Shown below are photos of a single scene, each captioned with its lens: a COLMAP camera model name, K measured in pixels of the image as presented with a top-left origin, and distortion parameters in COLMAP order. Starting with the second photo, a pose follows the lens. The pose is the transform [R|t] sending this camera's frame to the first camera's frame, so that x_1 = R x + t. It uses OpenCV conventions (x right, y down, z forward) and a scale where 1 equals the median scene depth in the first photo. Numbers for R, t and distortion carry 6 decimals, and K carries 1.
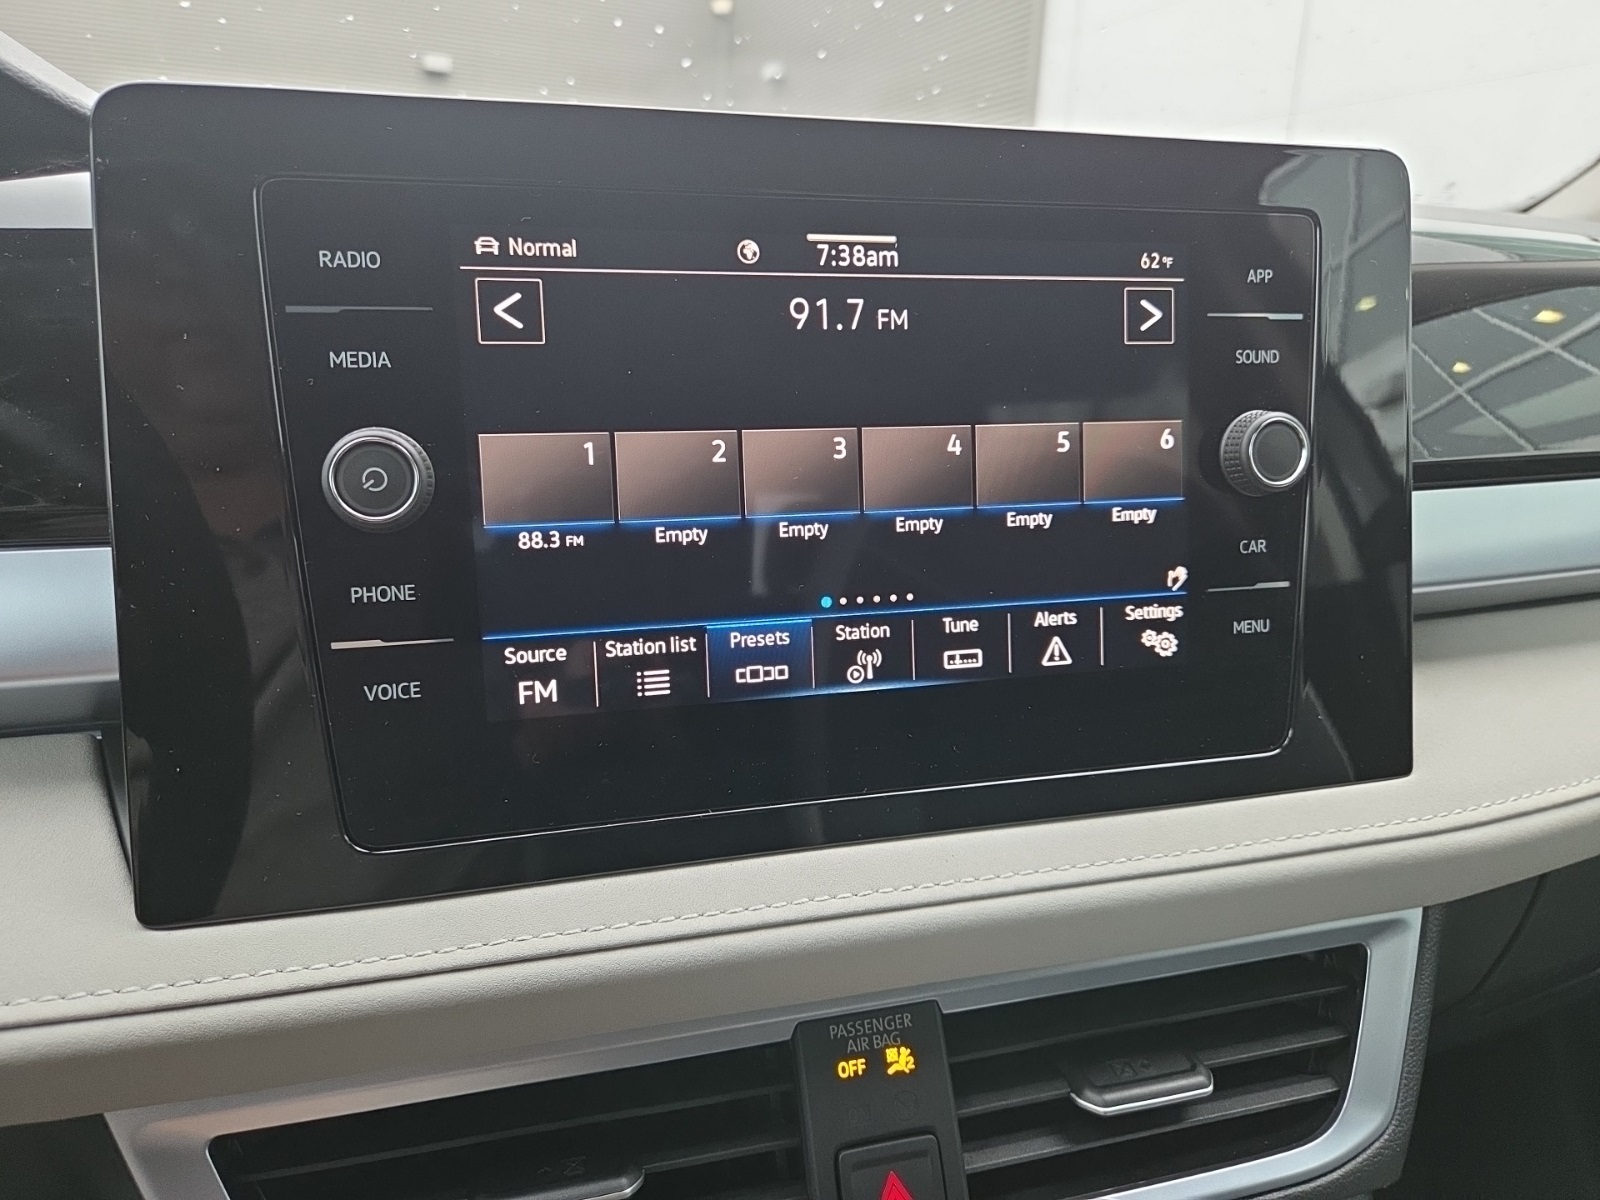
lens RADIAL K [[1083.5, 0, 775.2], [0, 1083.5, 588.3], [0, 0, 1]] dist [0.060495, -0.051488]
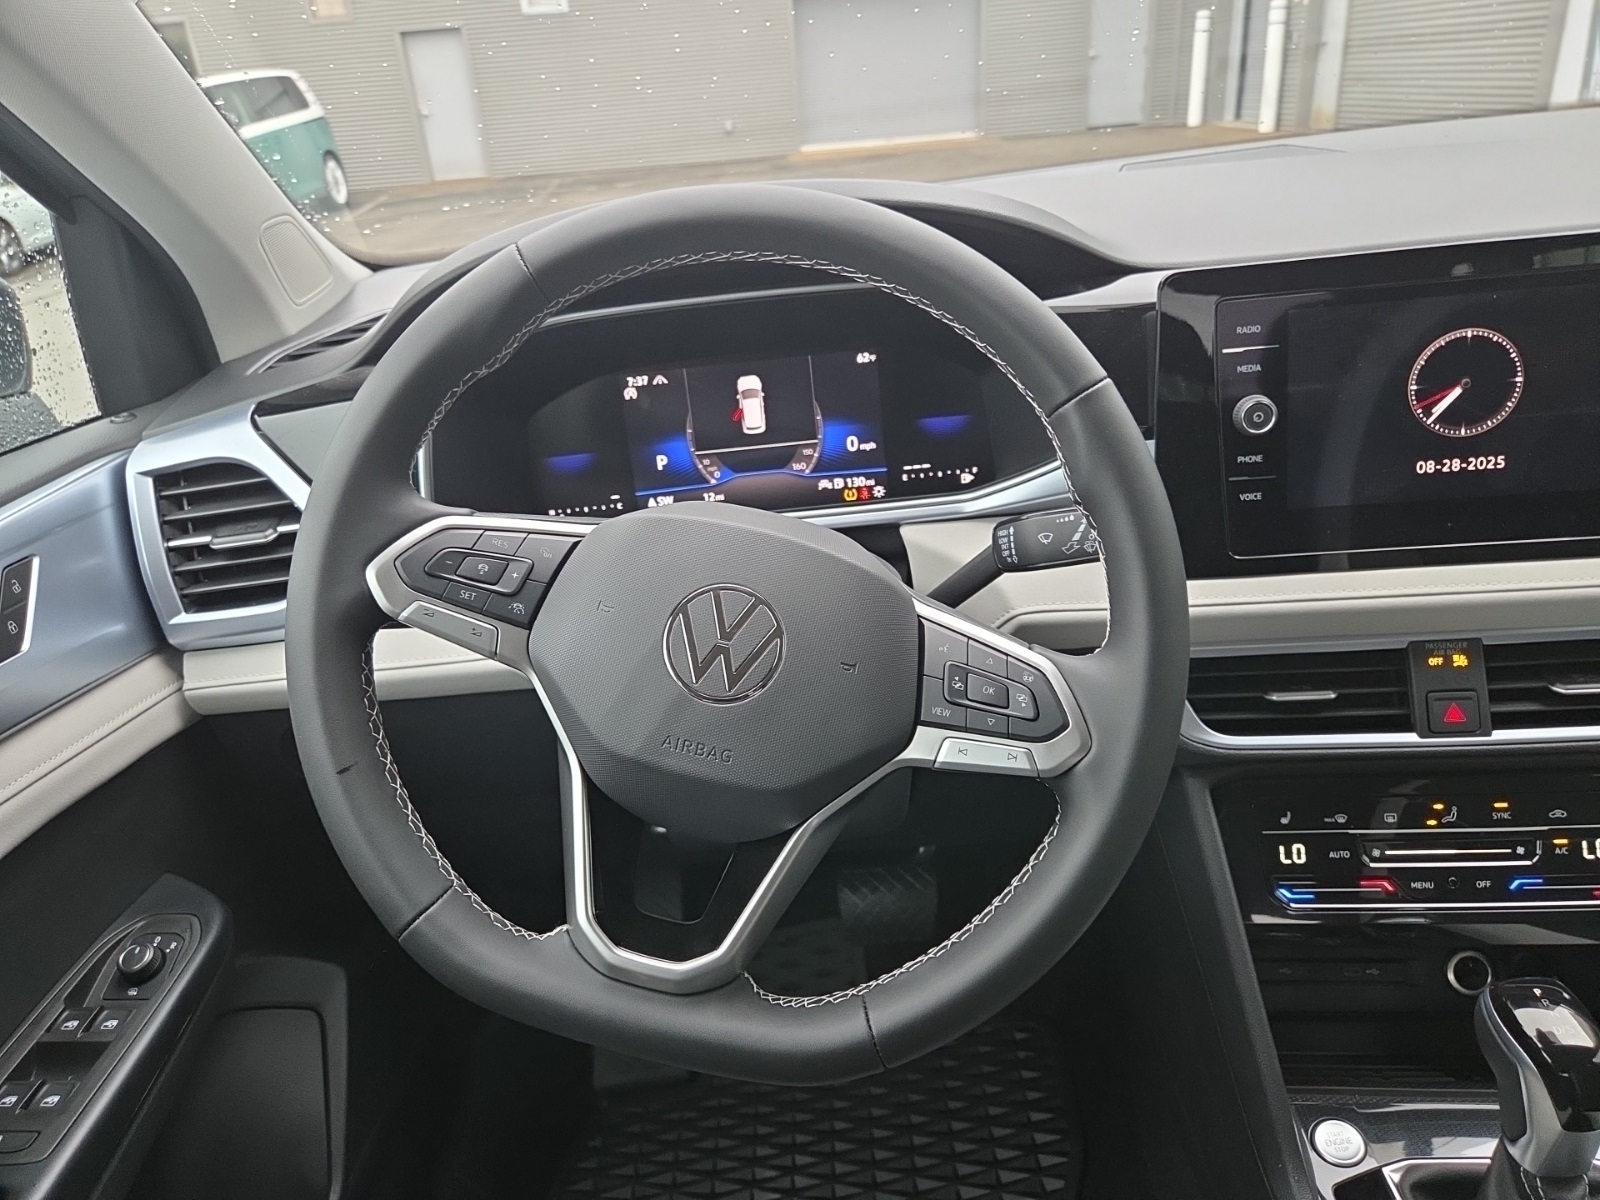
lens RADIAL K [[1072.0, 0, 800.0], [0, 1072.0, 600.0], [0, 0, 1]] dist [0.081539, -0.071220]
pose [[0.927921, 0.051323, -0.369227, -0.326287], [0.022234, 0.981094, 0.192251, -0.159794], [0.372113, -0.186604, 0.909236, -1.555340]]
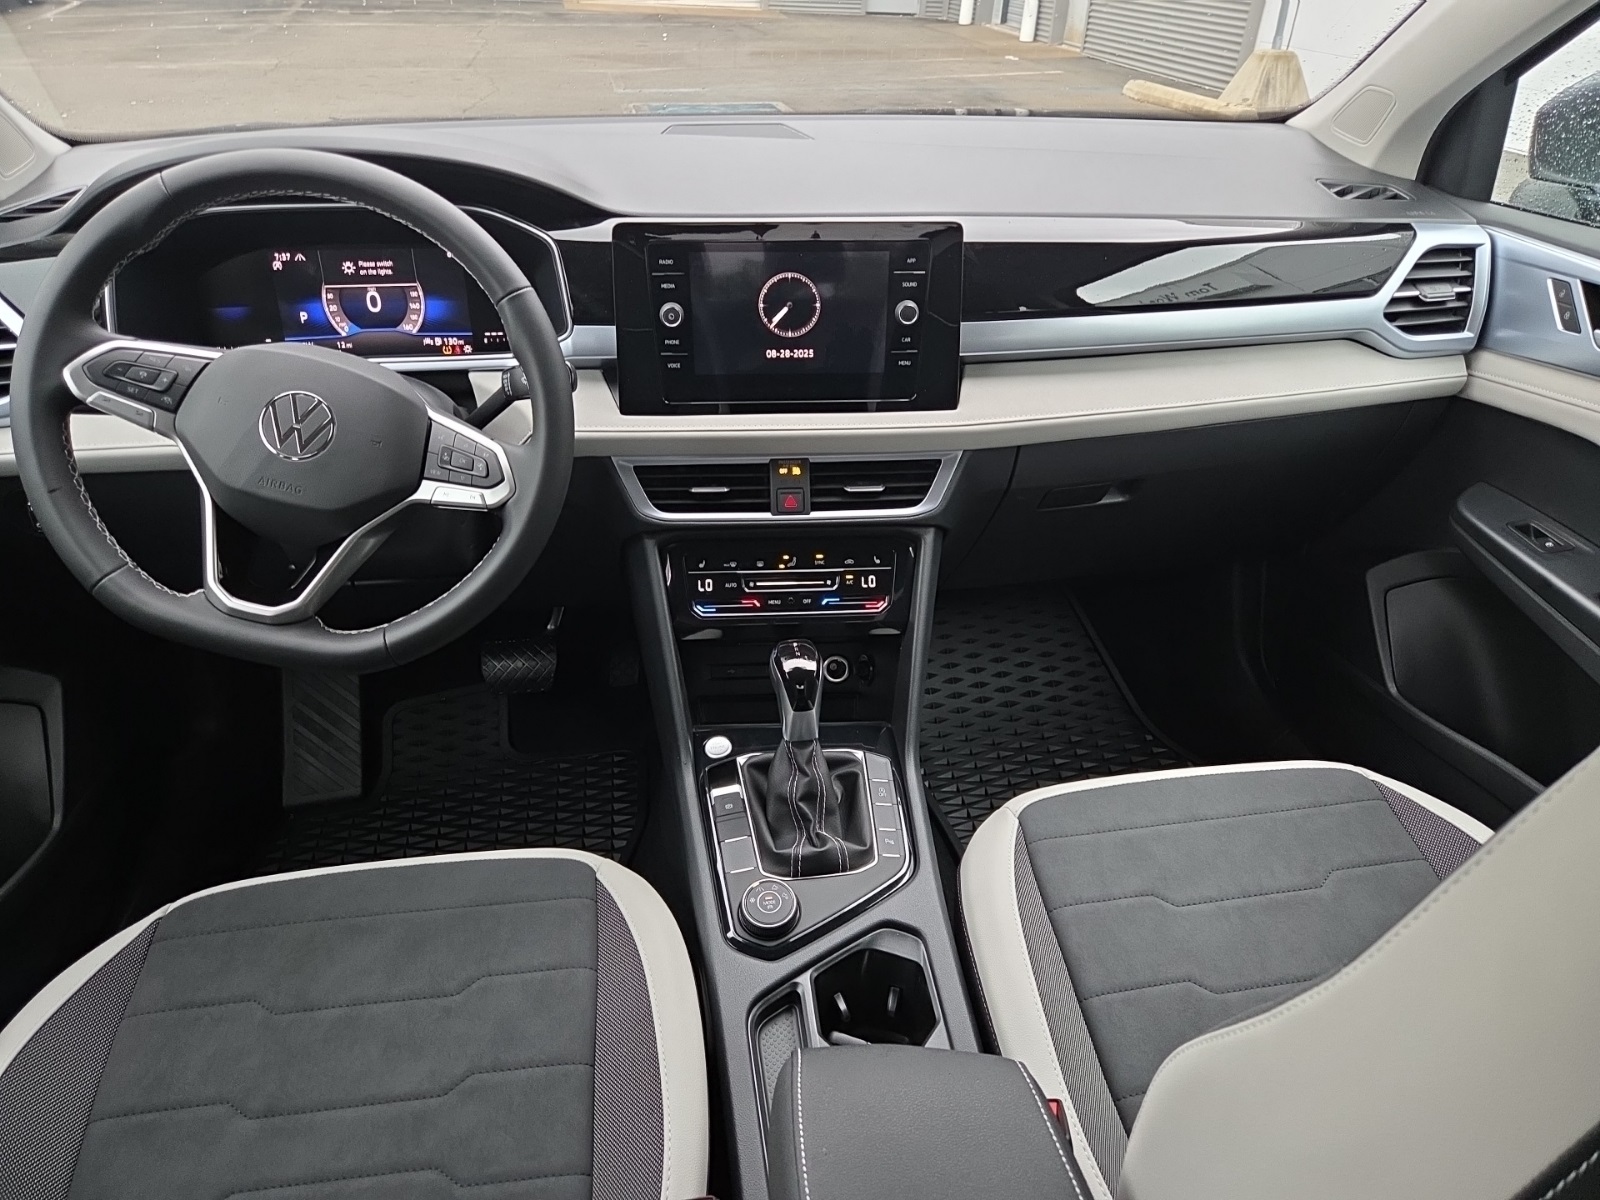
lens RADIAL K [[1066.0, 0, 798.7], [0, 1066.0, 586.0], [0, 0, 1]] dist [0.085539, -0.068818]
pose [[0.979015, 0.103951, -0.175284, 0.831881], [-0.050534, 0.957091, 0.285349, -0.261741], [0.197425, -0.270503, 0.942259, -2.695817]]
